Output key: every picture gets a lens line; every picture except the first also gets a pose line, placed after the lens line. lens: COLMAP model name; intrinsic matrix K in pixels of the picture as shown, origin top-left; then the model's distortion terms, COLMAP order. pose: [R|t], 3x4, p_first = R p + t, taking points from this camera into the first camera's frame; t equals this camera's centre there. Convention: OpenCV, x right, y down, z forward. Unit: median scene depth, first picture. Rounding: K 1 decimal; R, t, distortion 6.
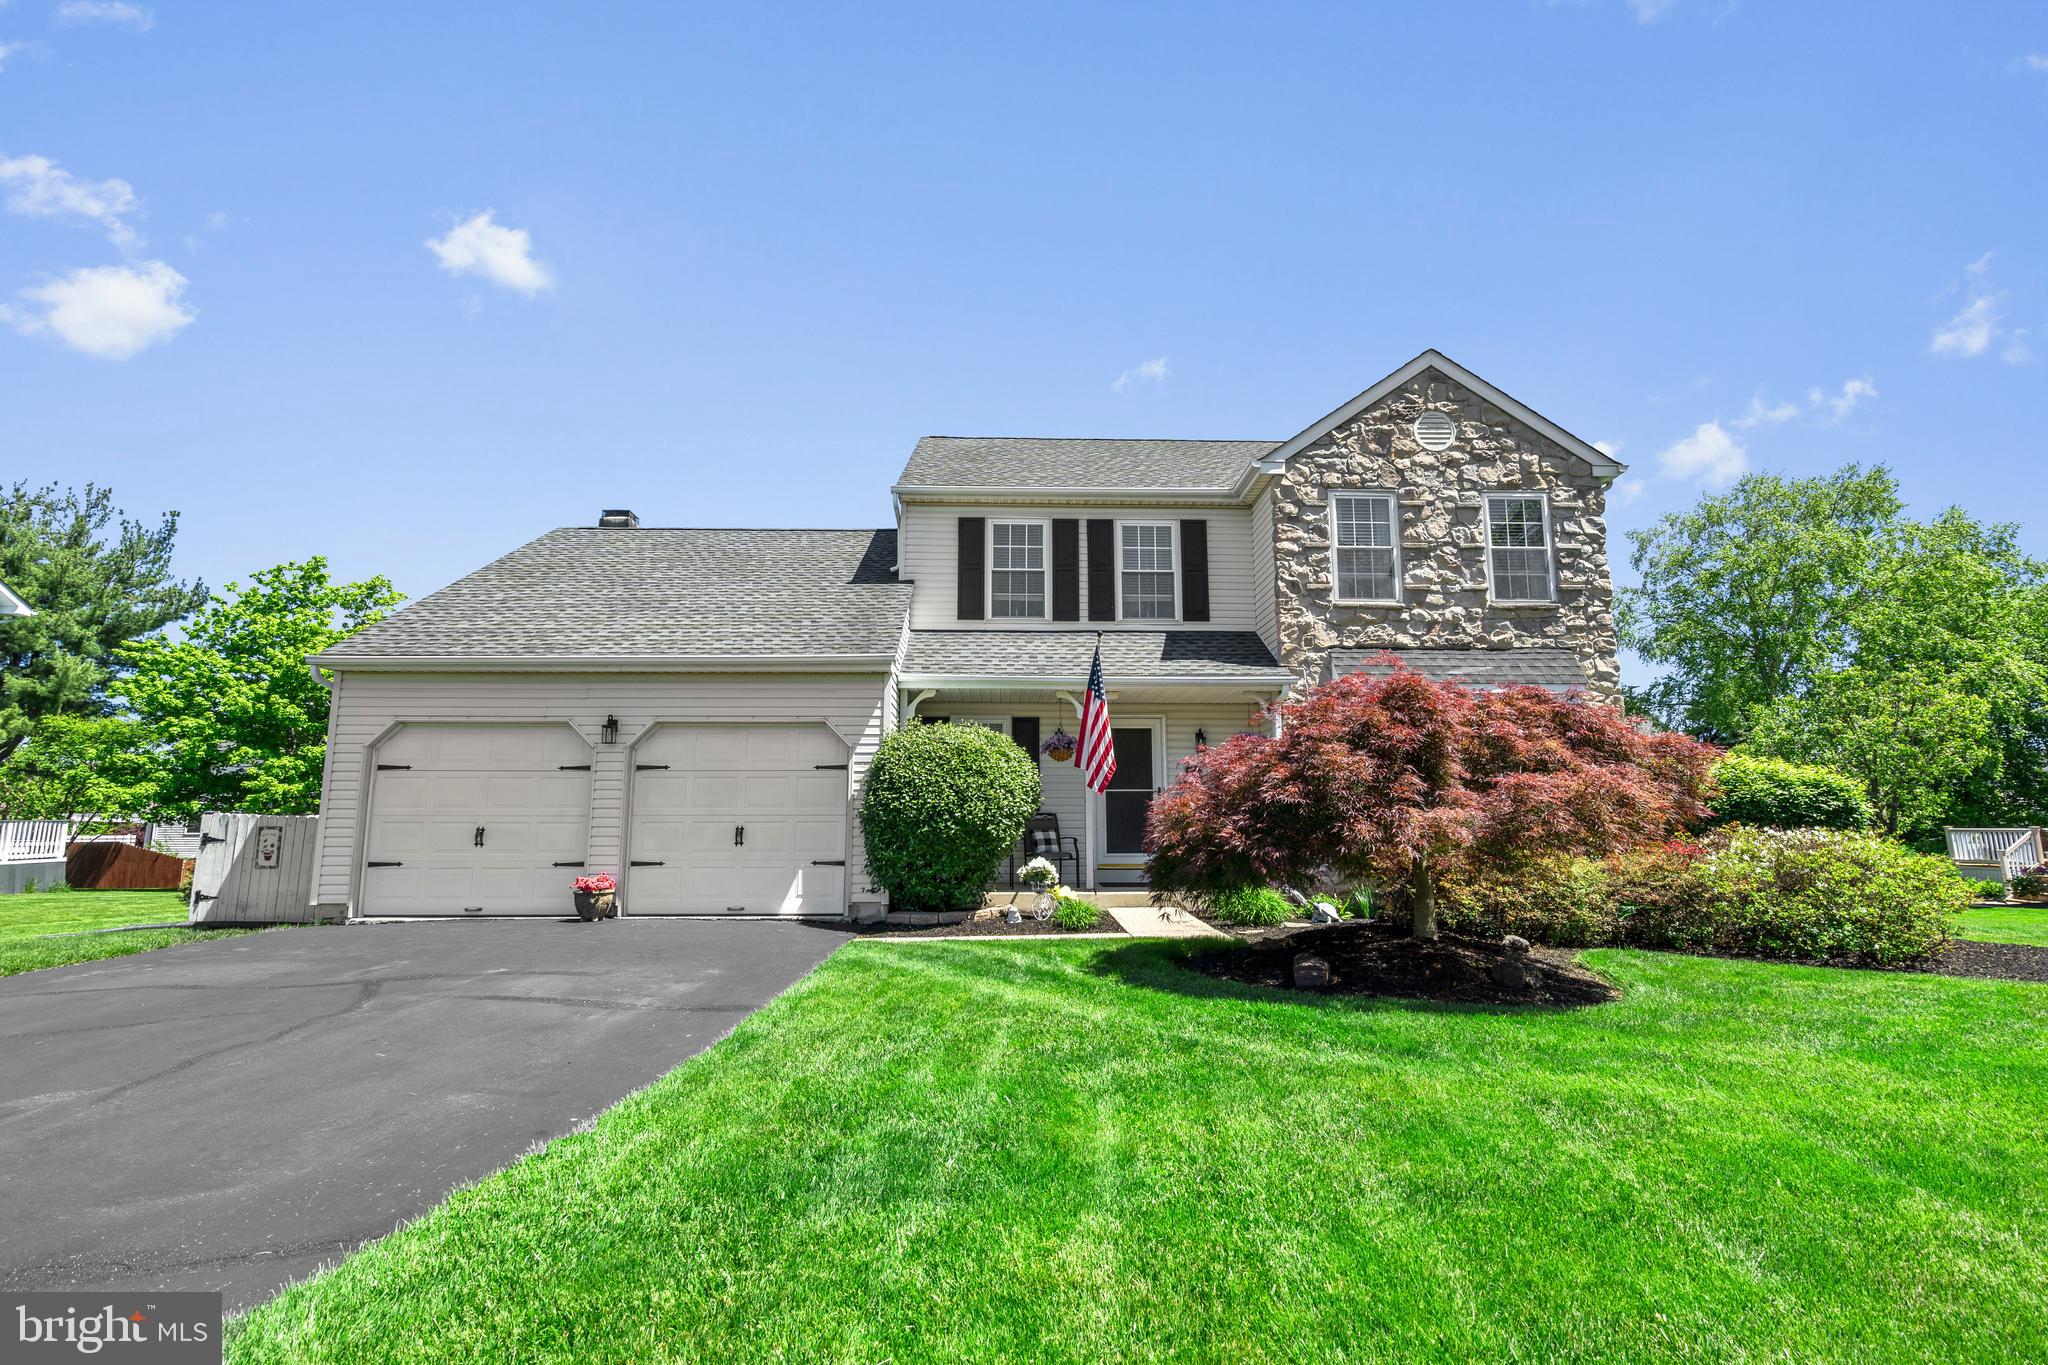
lens RADIAL K [[954.0, 0, 1024.0], [0, 954.0, 682.5], [0, 0, 1]] dist [0.002958, -0.000188]
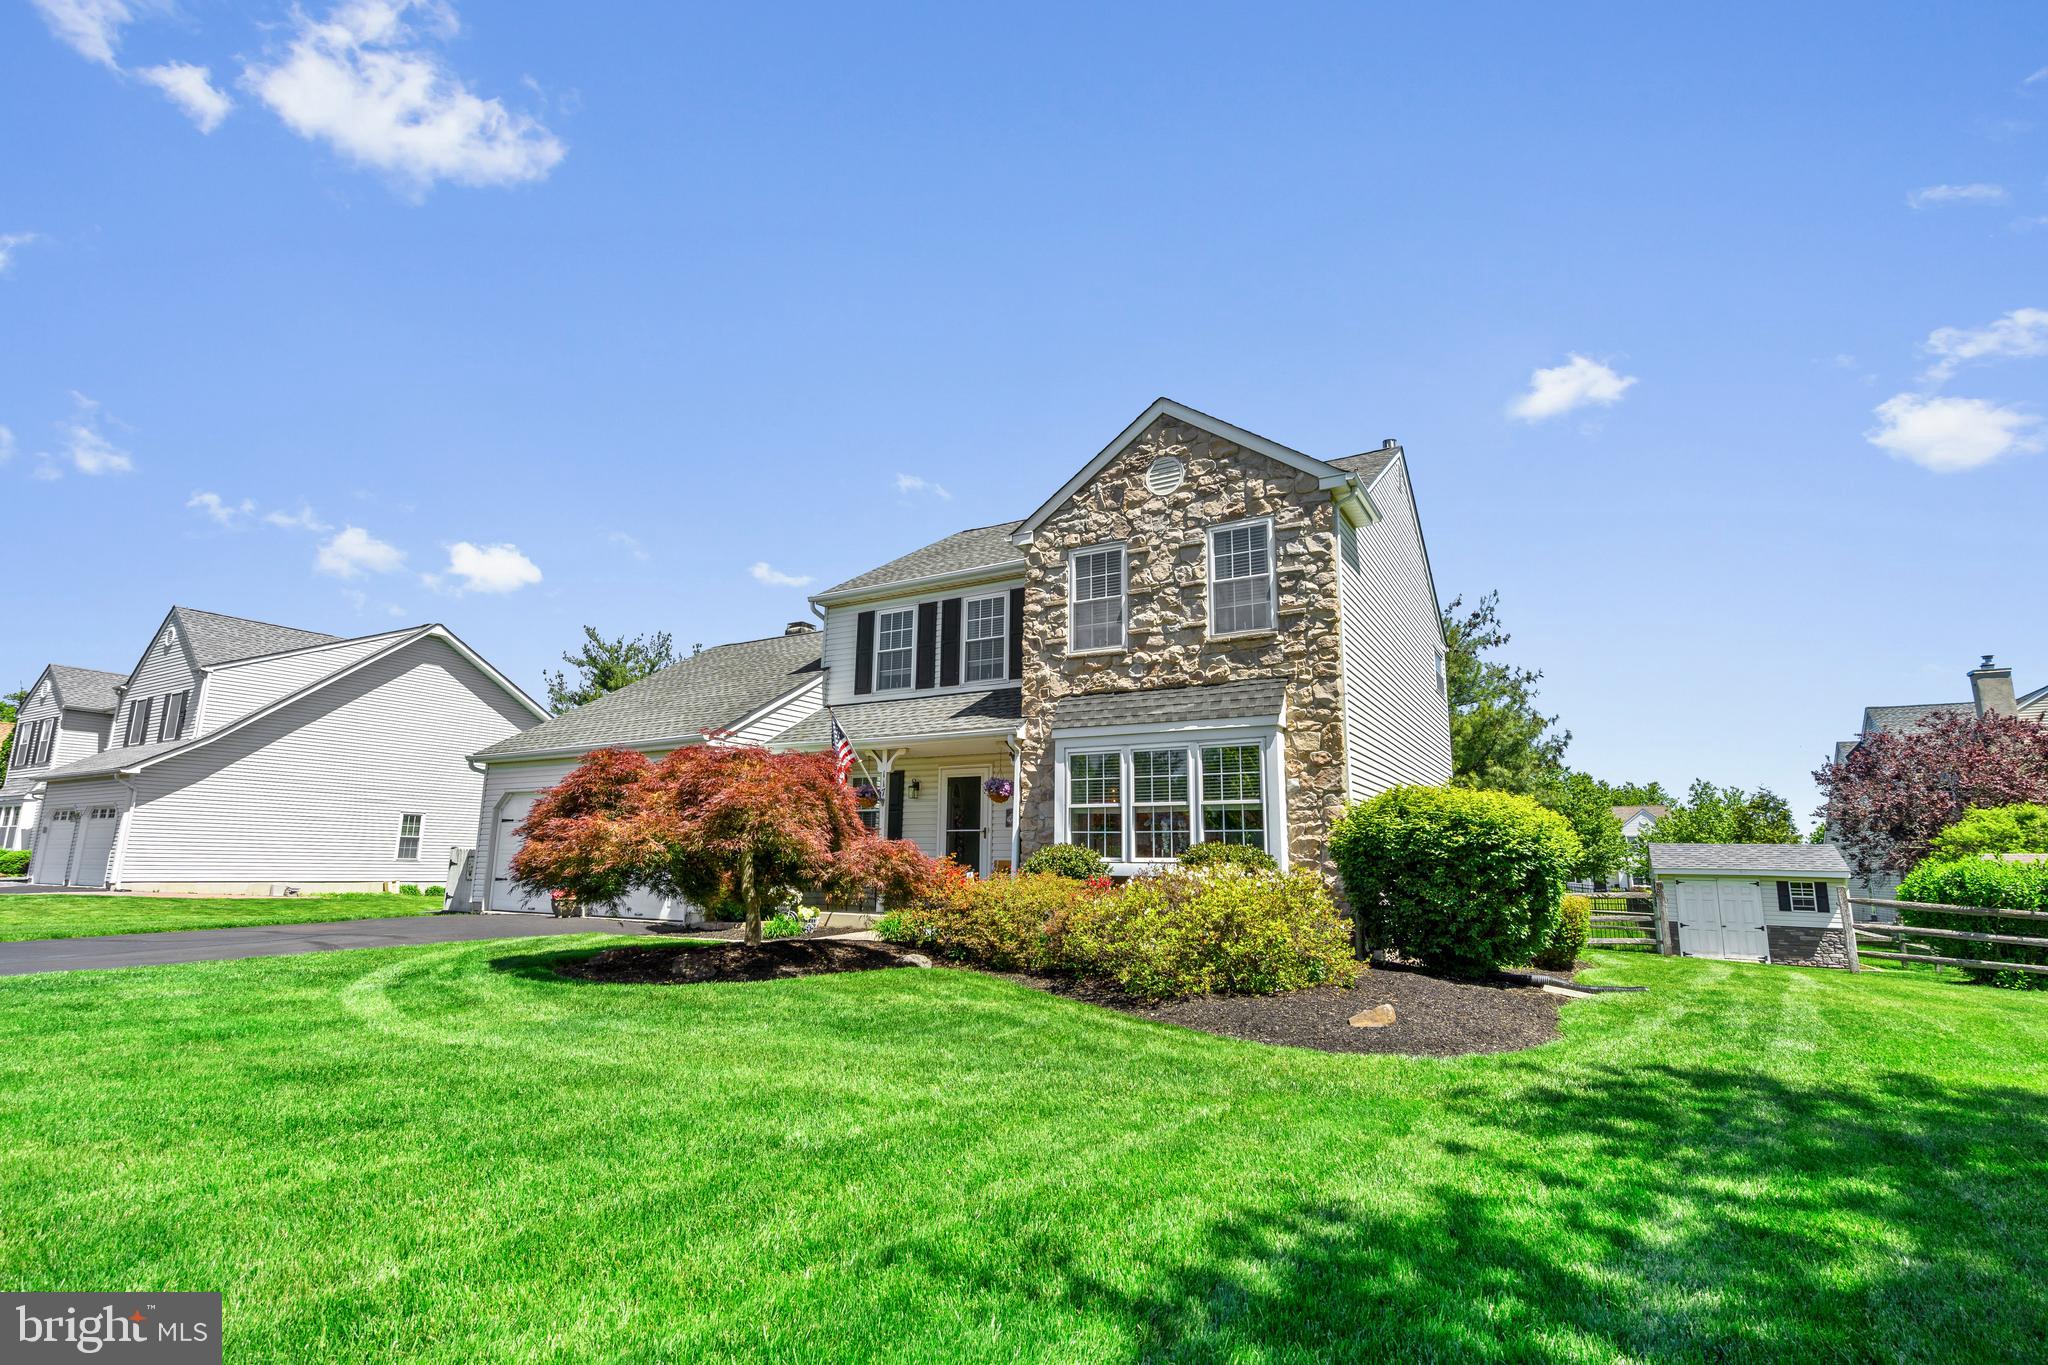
lens RADIAL K [[969.2, 0, 1024.0], [0, 969.2, 682.5], [0, 0, 1]] dist [-0.001263, 0.000015]
pose [[0.844920, -0.089154, -0.527411, 0.846729], [0.064433, 0.995796, -0.065108, 0.015769], [0.530998, 0.021029, 0.847112, 0.044087]]
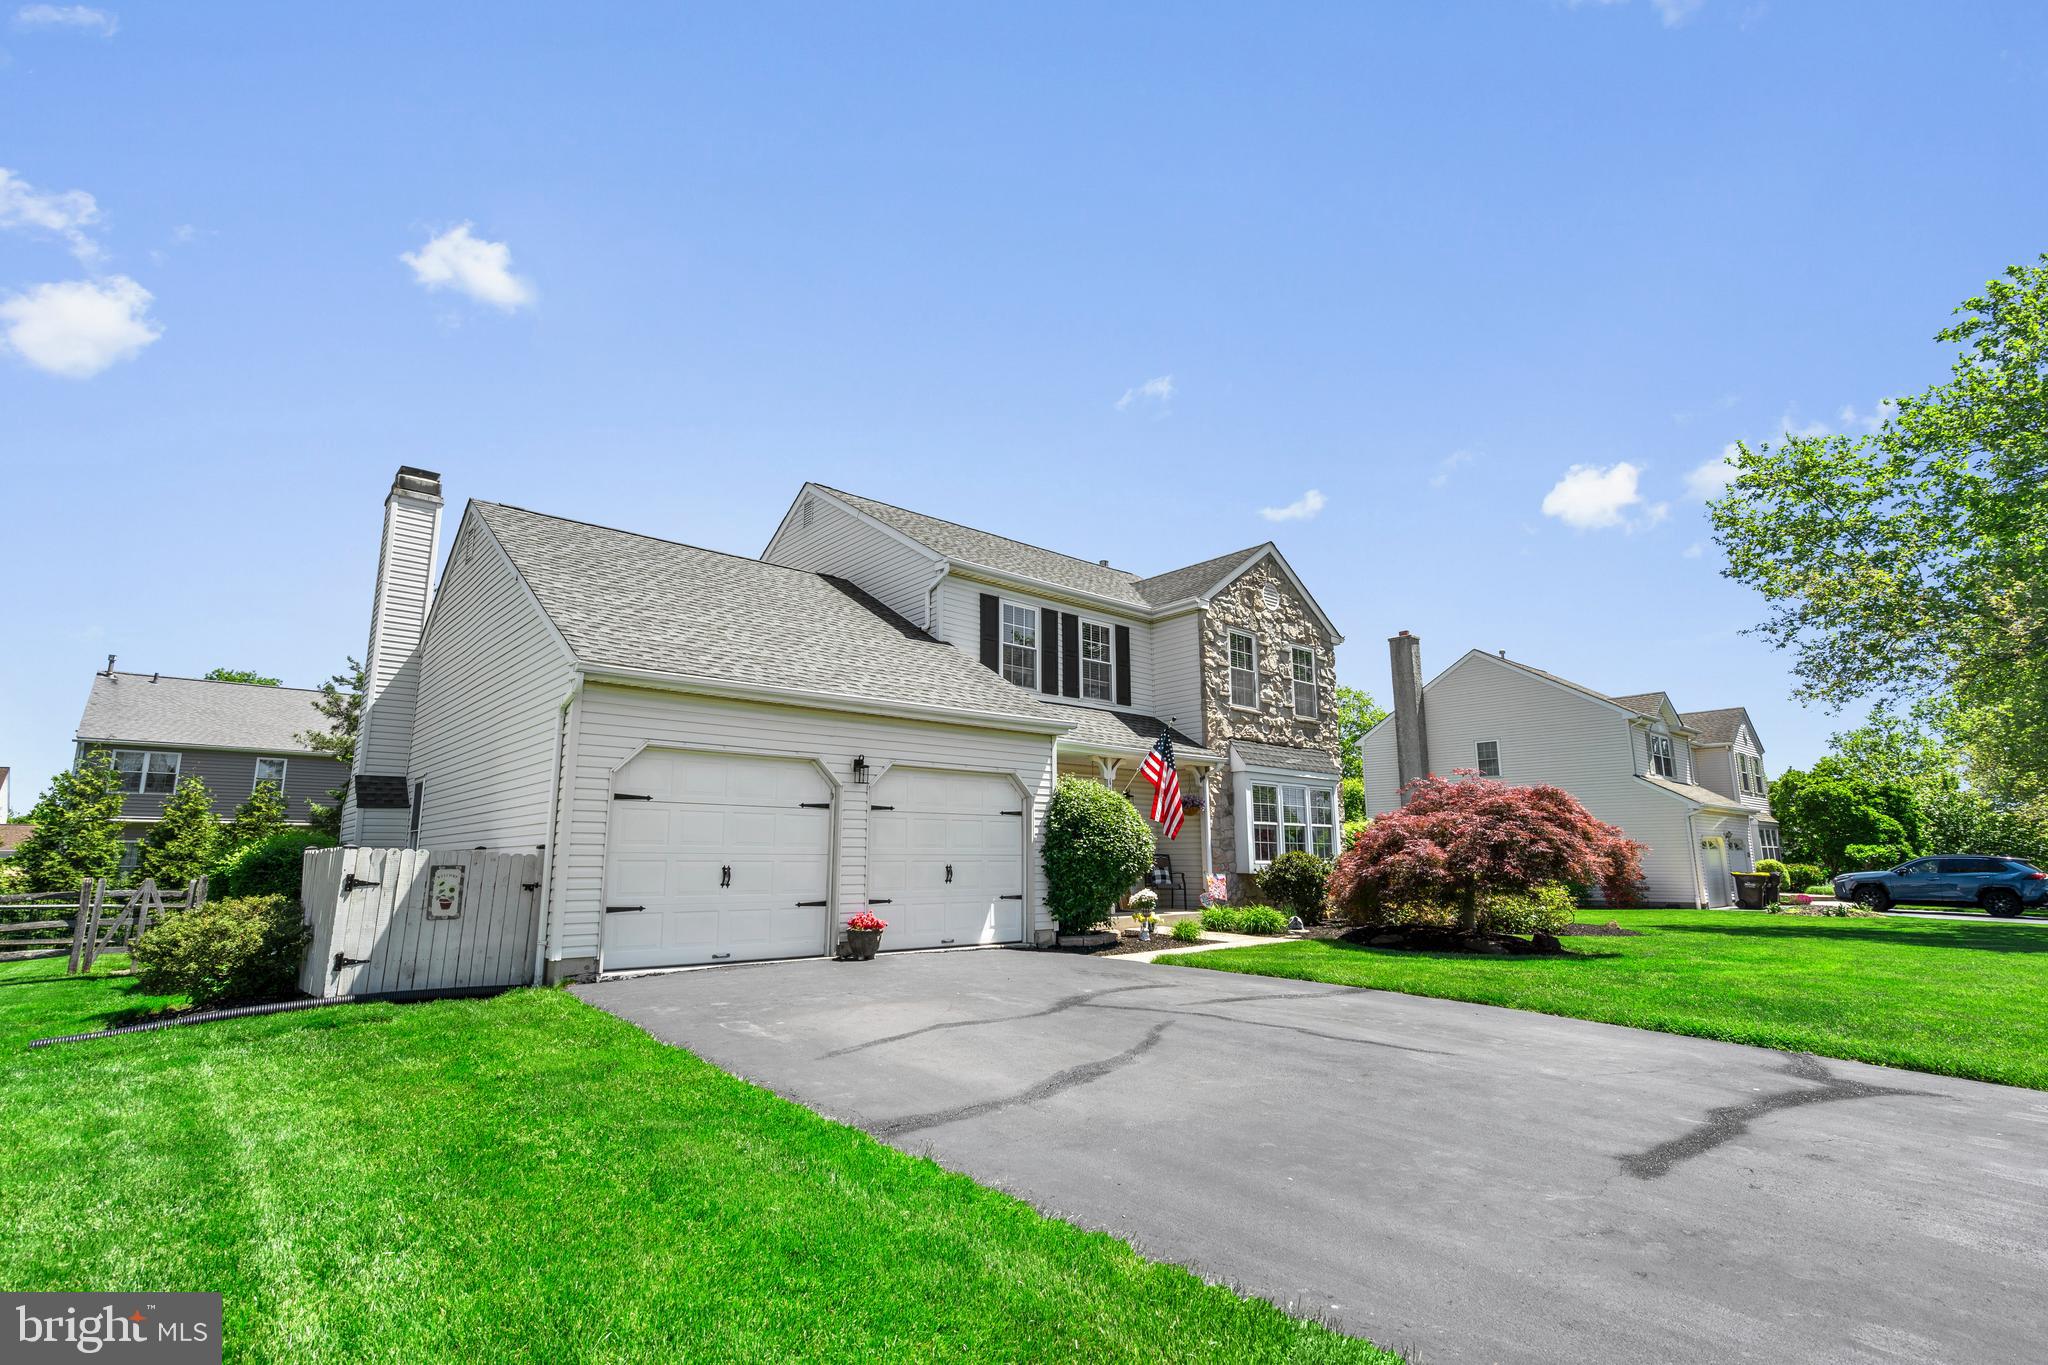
lens RADIAL K [[969.2, 0, 1024.0], [0, 969.2, 682.5], [0, 0, 1]] dist [-0.001263, 0.000015]
pose [[0.770739, 0.116777, 0.626358, -0.807891], [-0.092108, 0.993155, -0.071822, 0.012892], [-0.630458, -0.002336, 0.776220, 0.073662]]
